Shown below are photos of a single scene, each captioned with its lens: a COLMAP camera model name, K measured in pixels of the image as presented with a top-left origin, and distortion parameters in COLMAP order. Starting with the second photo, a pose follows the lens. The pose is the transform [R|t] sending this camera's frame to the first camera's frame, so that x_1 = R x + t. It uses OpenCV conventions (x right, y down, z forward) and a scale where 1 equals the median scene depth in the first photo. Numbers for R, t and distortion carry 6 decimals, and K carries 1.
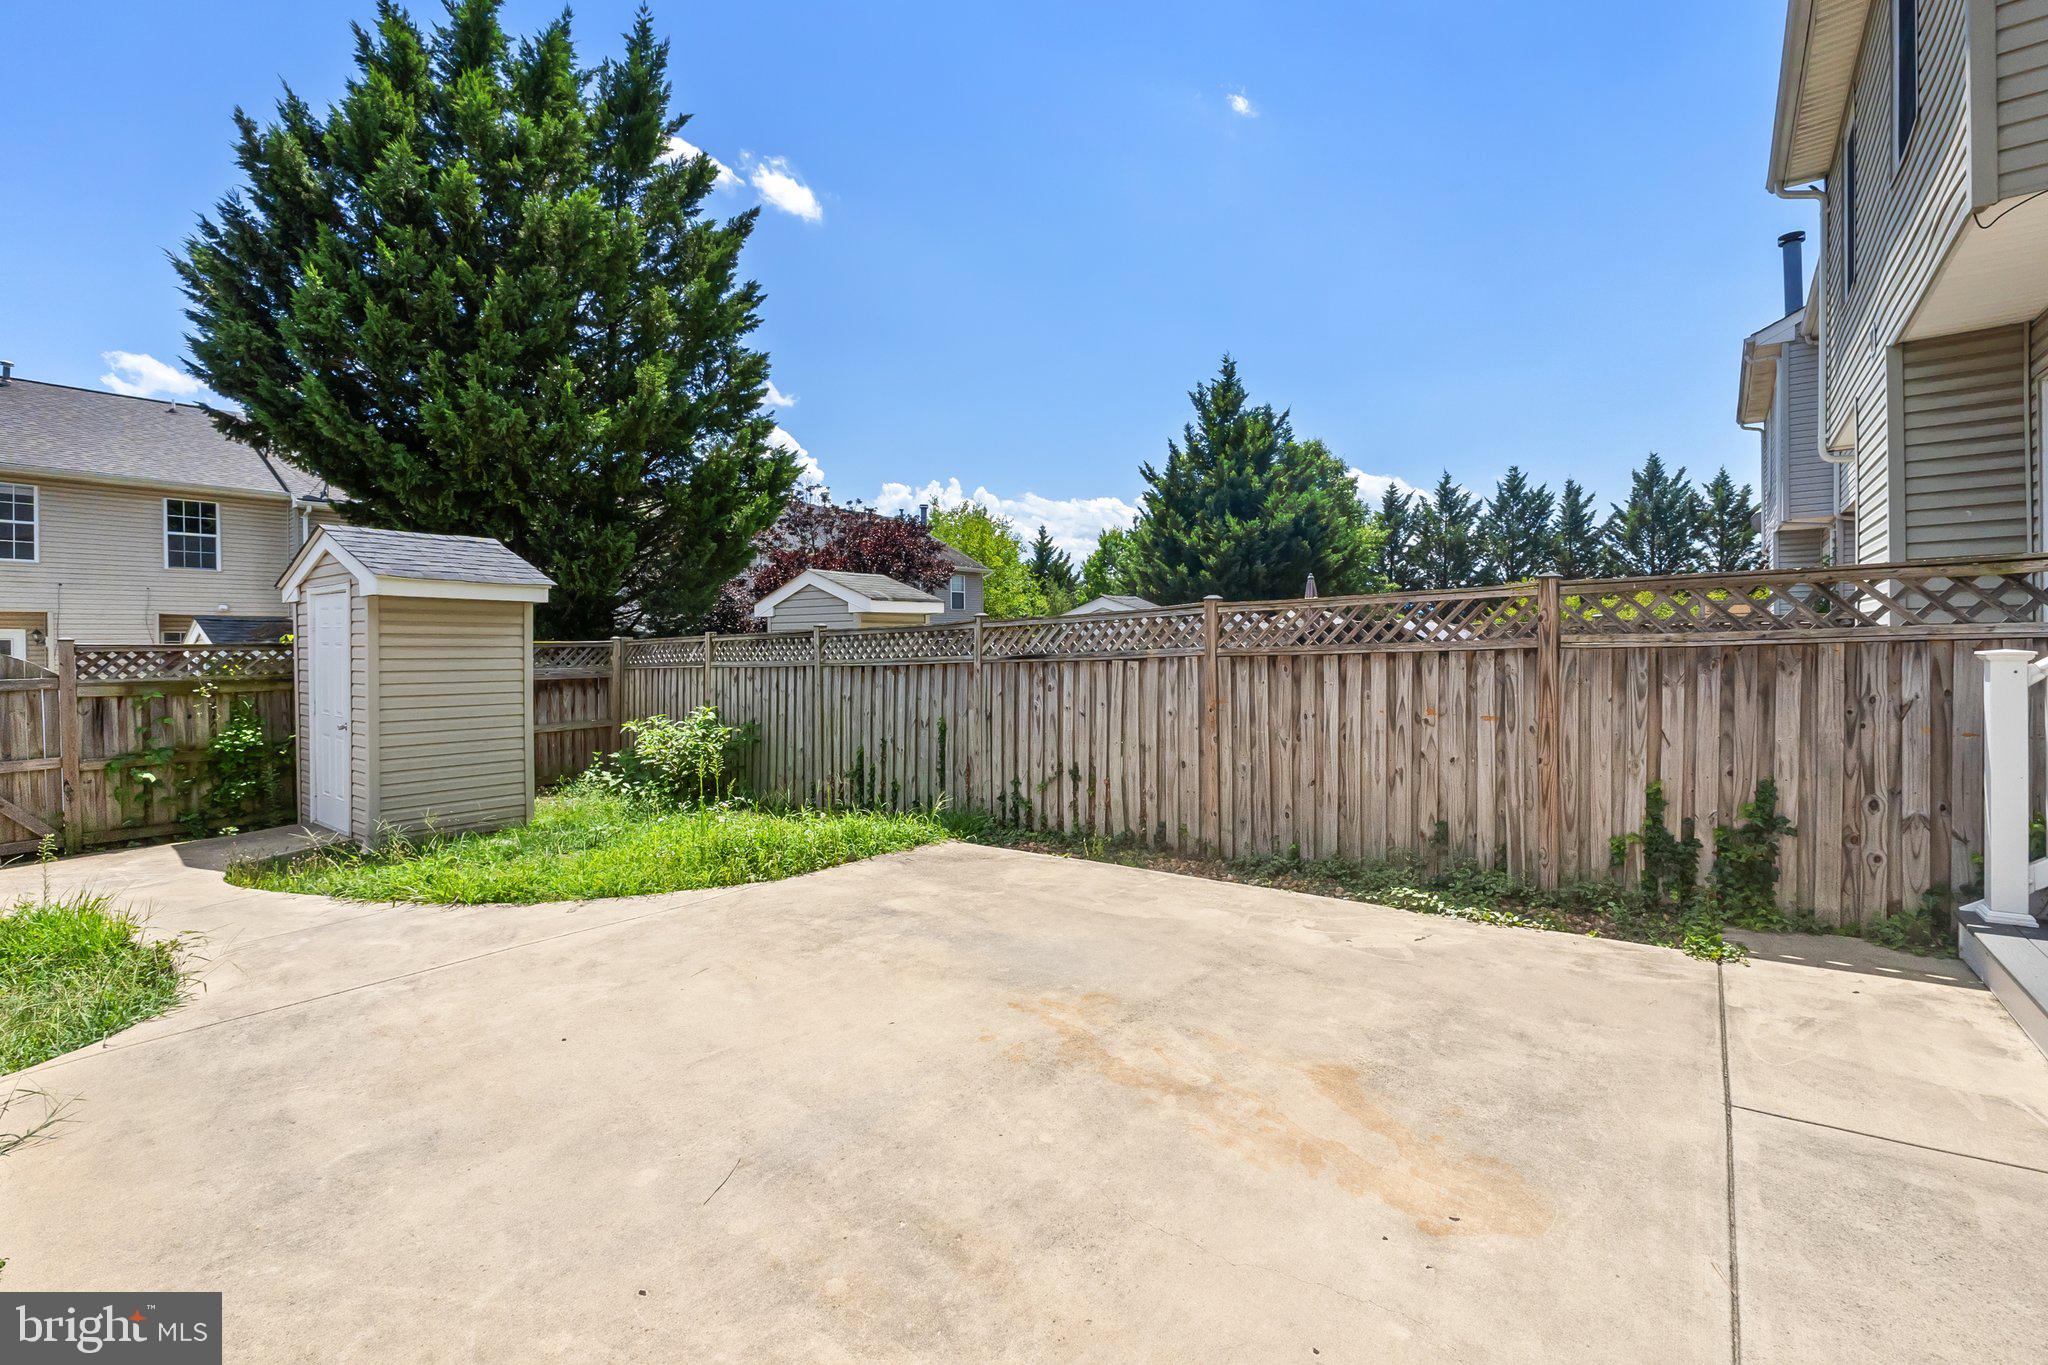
lens RADIAL K [[871.8, 0, 1043.2], [0, 871.8, 665.2], [0, 0, 1]] dist [-0.006343, 0.000741]
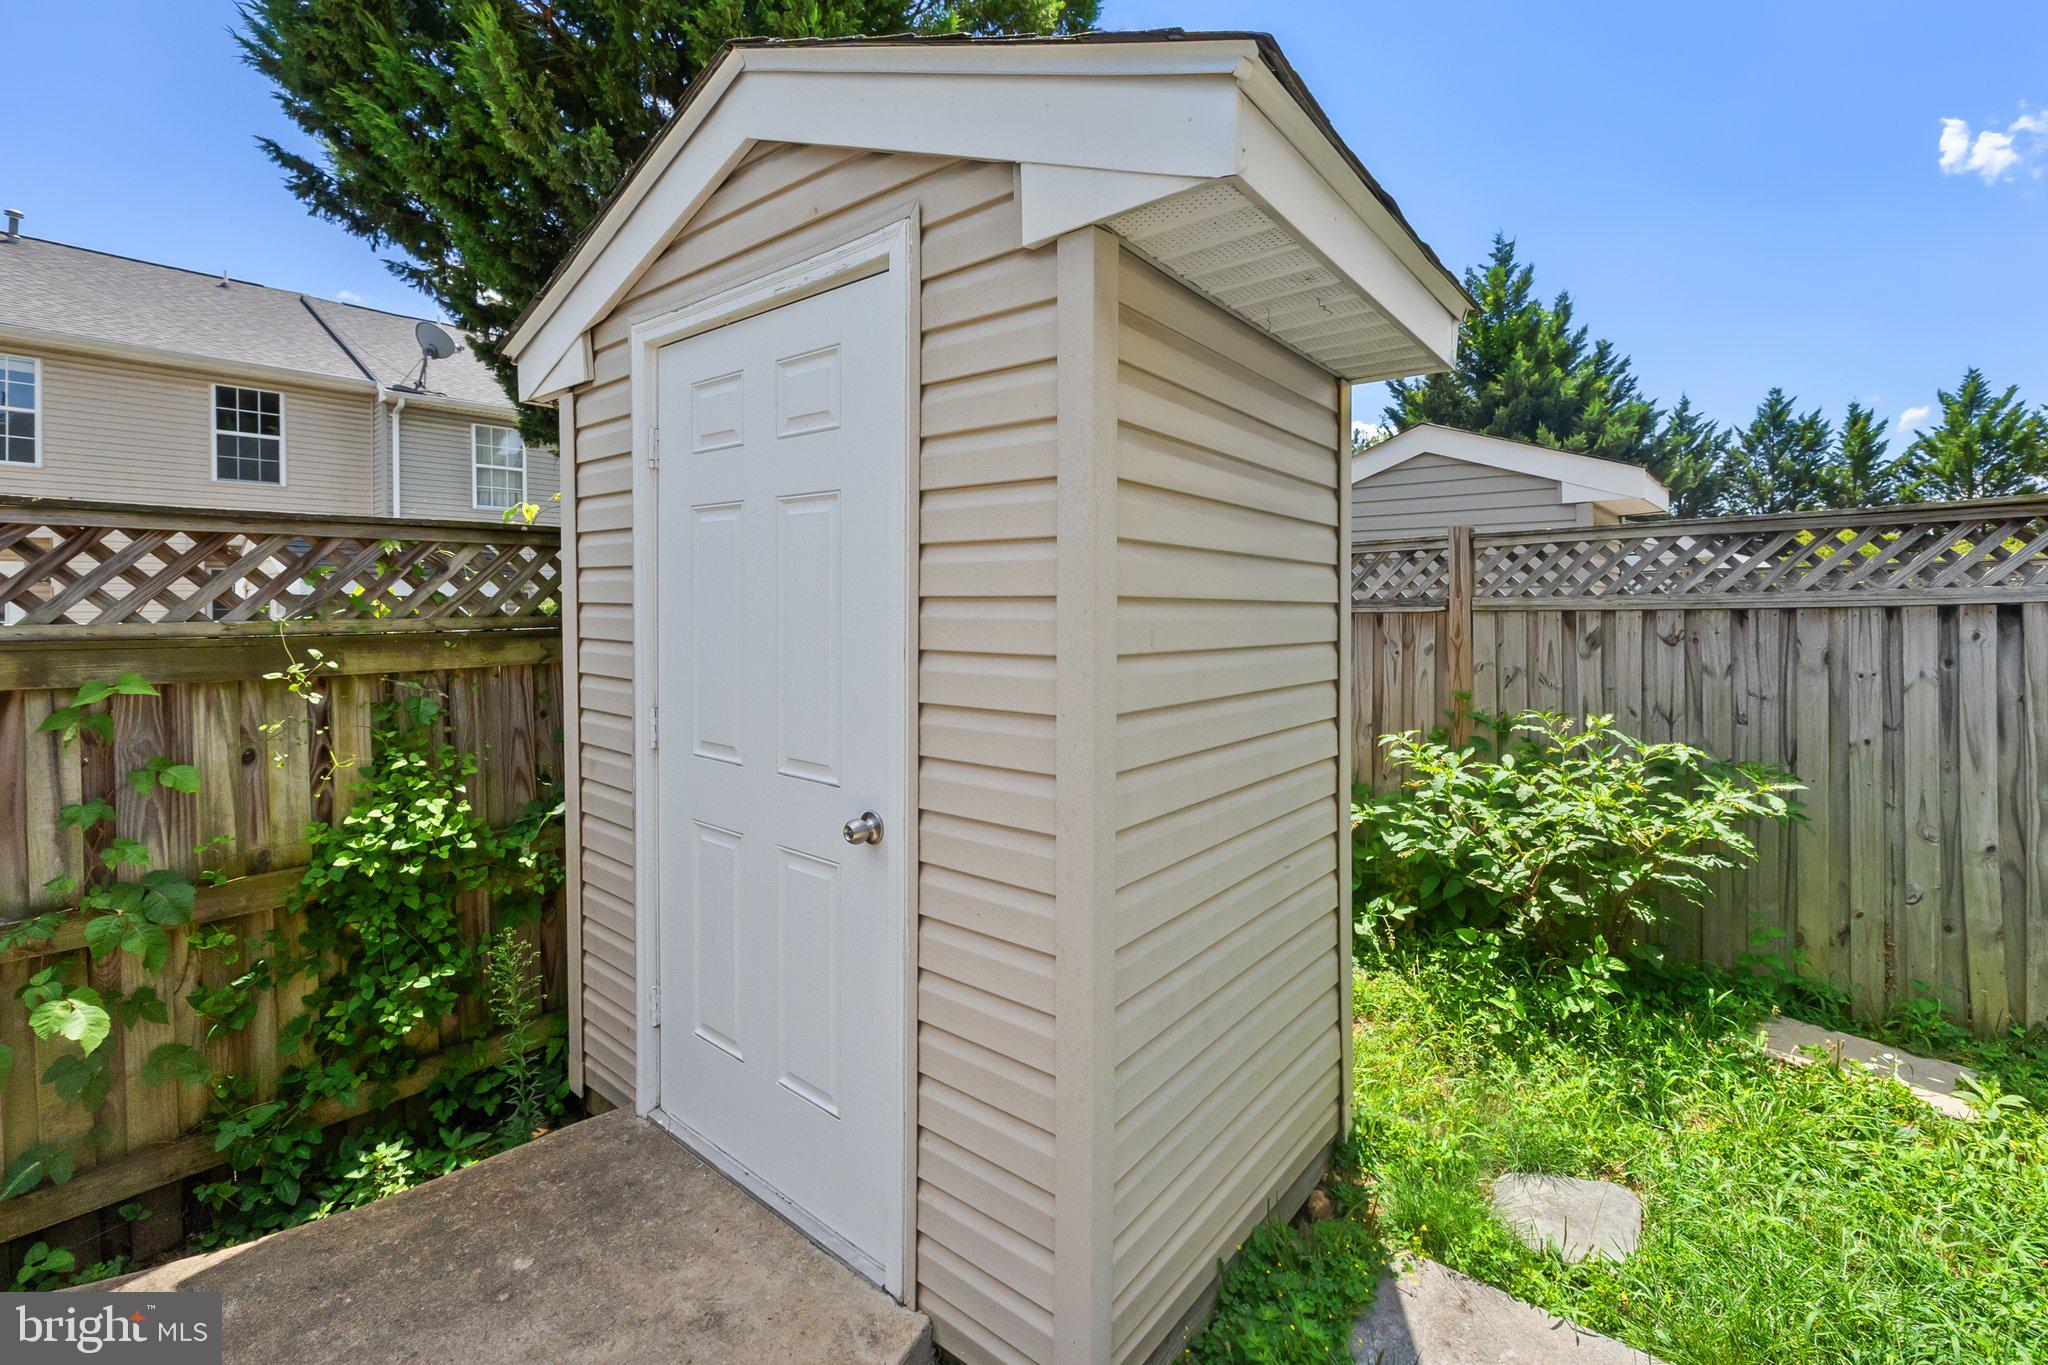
lens RADIAL K [[871.8, 0, 1018.5], [0, 871.8, 627.9], [0, 0, 1]] dist [-0.006343, 0.000741]
pose [[0.998809, 0.006566, -0.048344, -0.497520], [-0.006474, 0.999977, 0.002069, 0.009150], [0.048356, -0.001754, 0.998829, 0.503736]]
